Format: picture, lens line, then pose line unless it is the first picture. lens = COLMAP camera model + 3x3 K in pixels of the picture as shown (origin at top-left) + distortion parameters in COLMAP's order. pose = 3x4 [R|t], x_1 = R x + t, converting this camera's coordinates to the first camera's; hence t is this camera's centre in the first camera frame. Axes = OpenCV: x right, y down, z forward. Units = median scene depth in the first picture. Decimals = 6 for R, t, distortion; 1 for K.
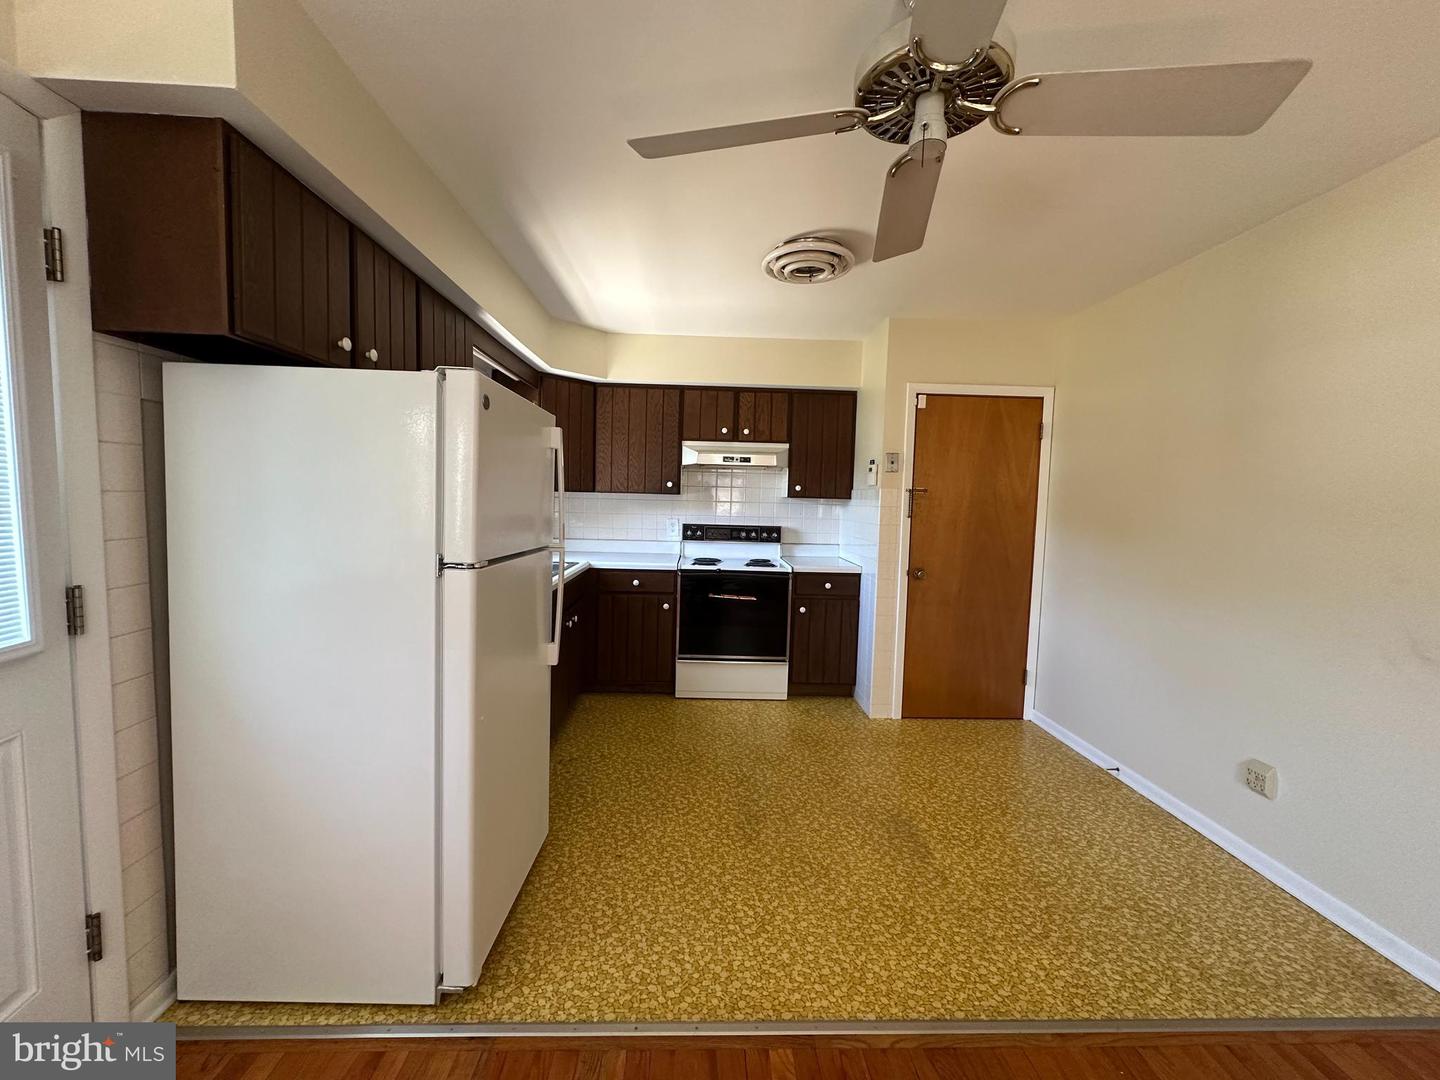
lens RADIAL K [[574.8, 0, 718.2], [0, 574.8, 540.4], [0, 0, 1]] dist [0.001273, 0.000106]
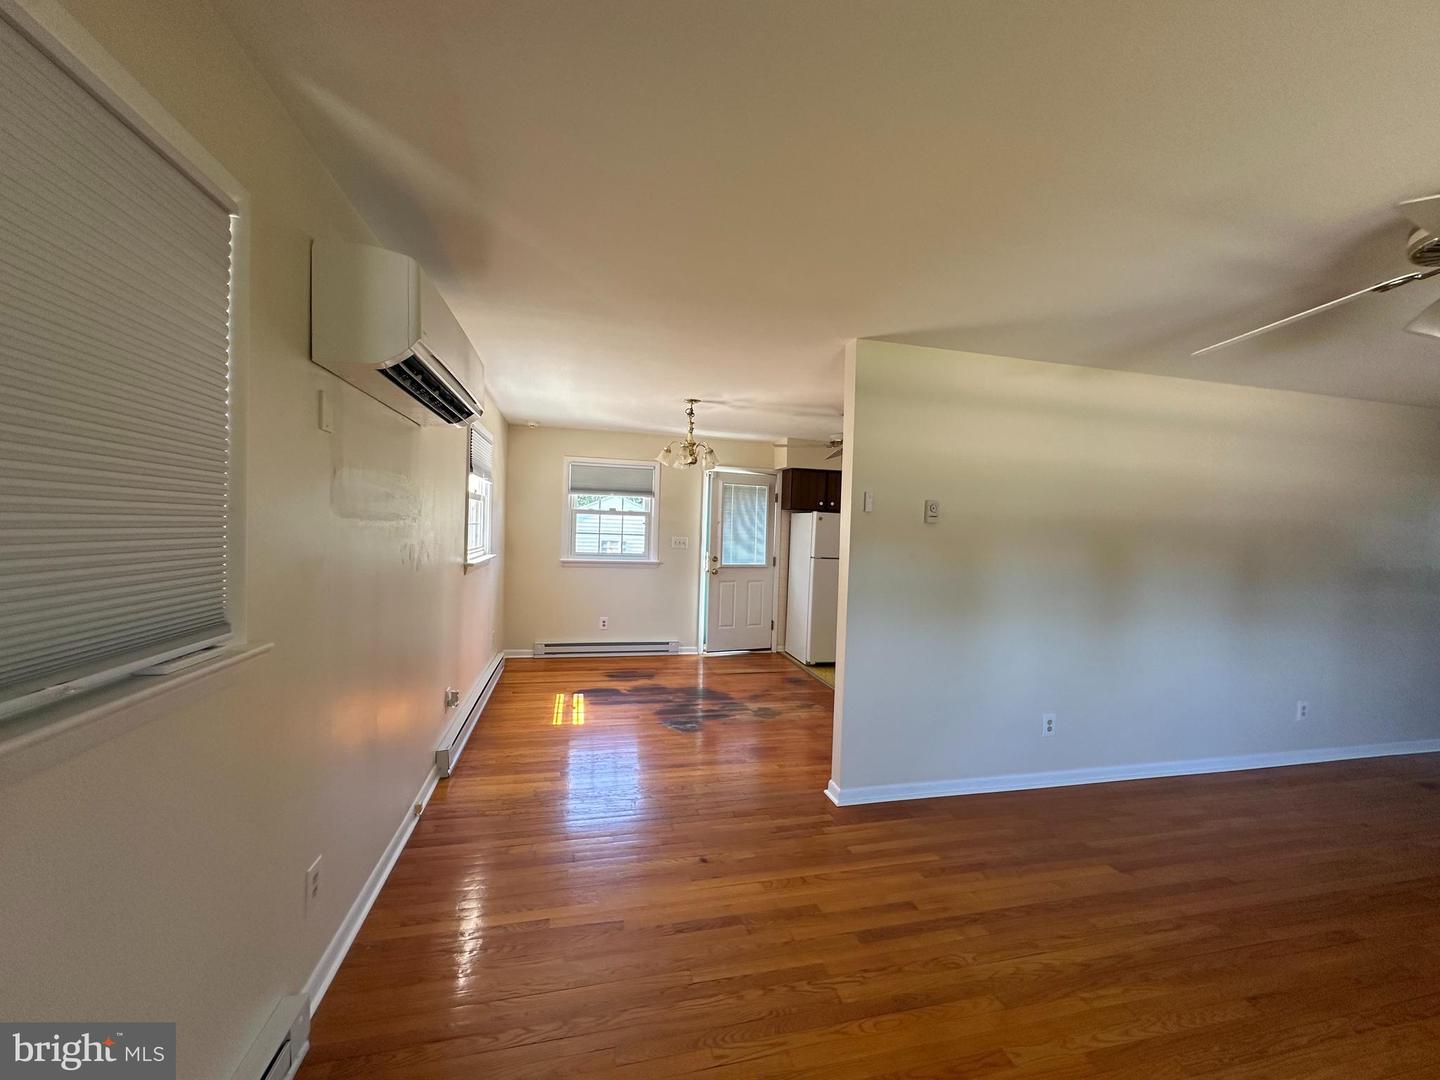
lens RADIAL K [[574.8, 0, 718.2], [0, 574.8, 540.4], [0, 0, 1]] dist [0.001273, 0.000106]
pose [[0.202114, 0.003482, -0.979356, 3.204755], [-0.093890, 0.995457, -0.015838, 0.047383], [0.974851, 0.095153, 0.201522, -0.488778]]
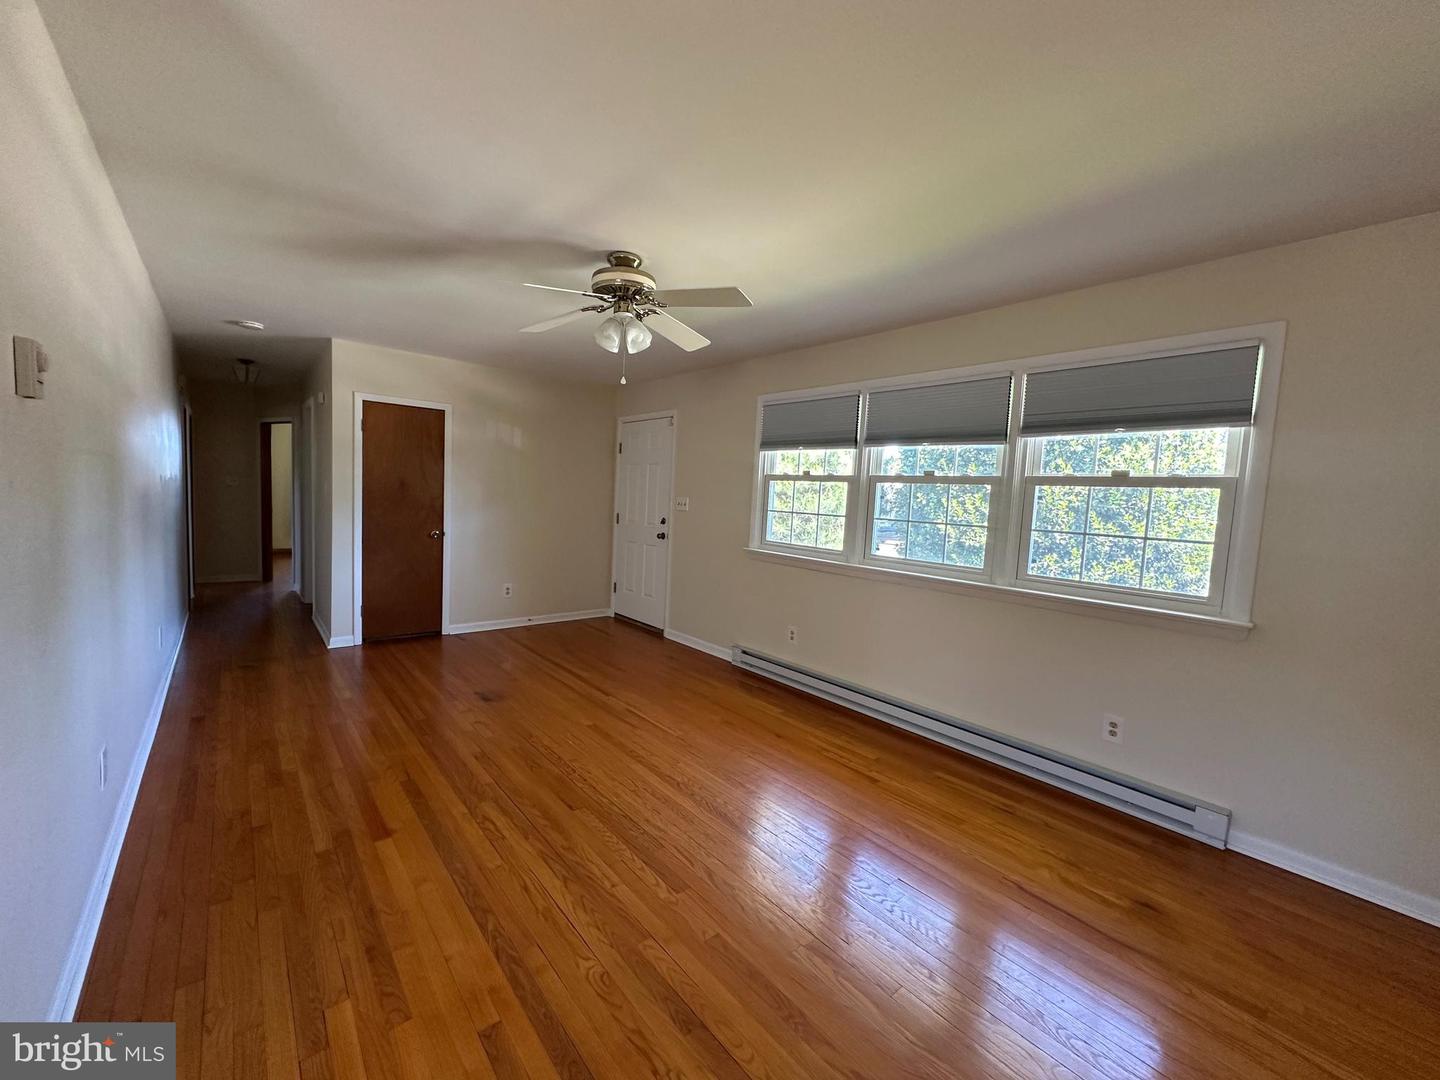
lens RADIAL K [[574.8, 0, 718.2], [0, 574.8, 540.4], [0, 0, 1]] dist [0.001273, 0.000106]
pose [[0.783198, -0.034578, 0.620810, 1.657338], [0.014102, 0.999183, 0.037861, 0.063871], [-0.621612, -0.020898, 0.783046, -0.581370]]
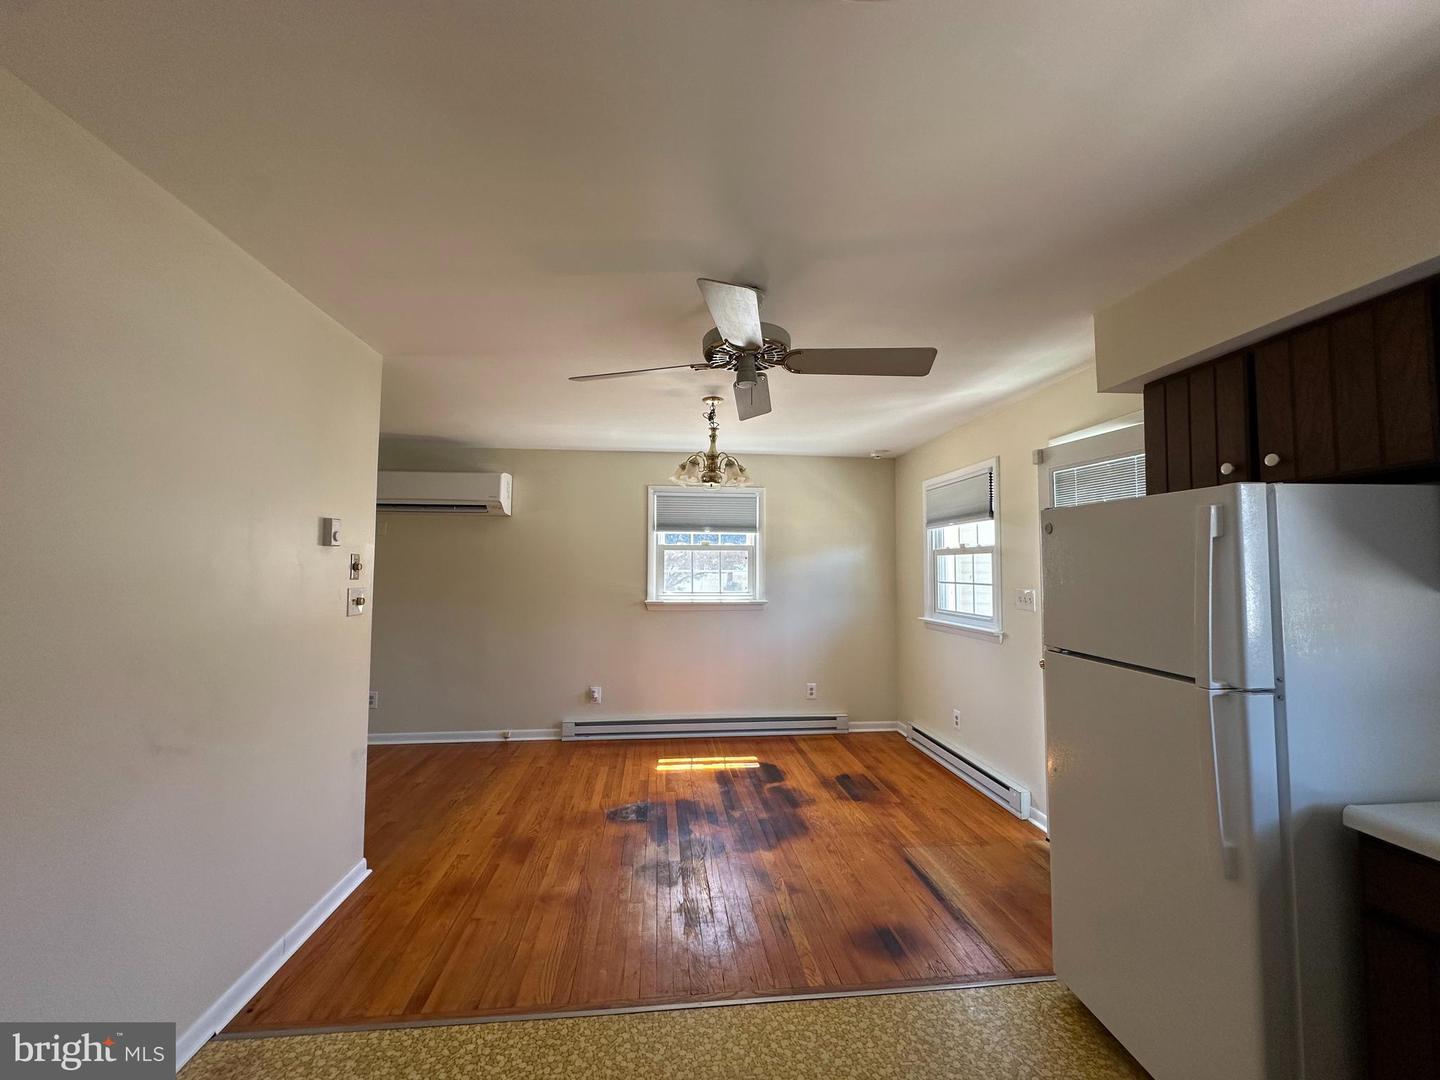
lens RADIAL K [[574.8, 0, 718.2], [0, 574.8, 540.4], [0, 0, 1]] dist [0.001273, 0.000106]
pose [[-0.997315, -0.034123, -0.064794, 0.426319], [-0.035287, 0.999234, 0.016910, -0.191153], [0.064167, 0.019151, -0.997755, 2.115844]]
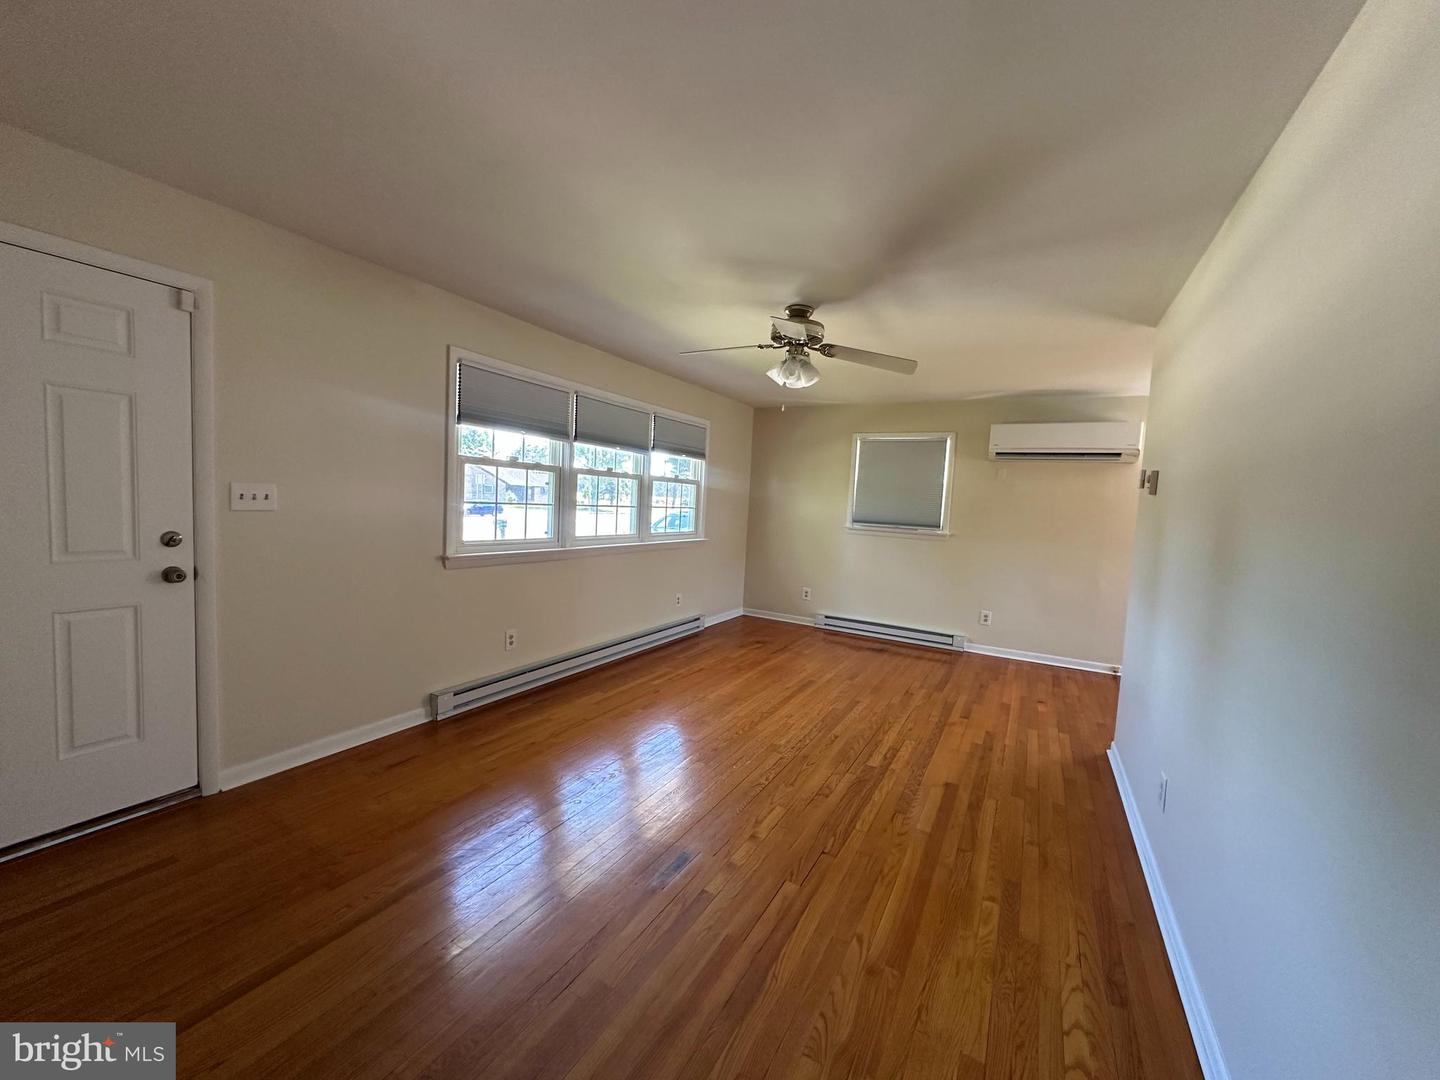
lens RADIAL K [[574.8, 0, 718.2], [0, 574.8, 540.4], [0, 0, 1]] dist [0.001273, 0.000106]
pose [[-0.855508, -0.106242, 0.506773, 1.652817], [-0.037147, 0.988795, 0.144585, -0.183791], [-0.516456, 0.104869, -0.849868, 2.874072]]
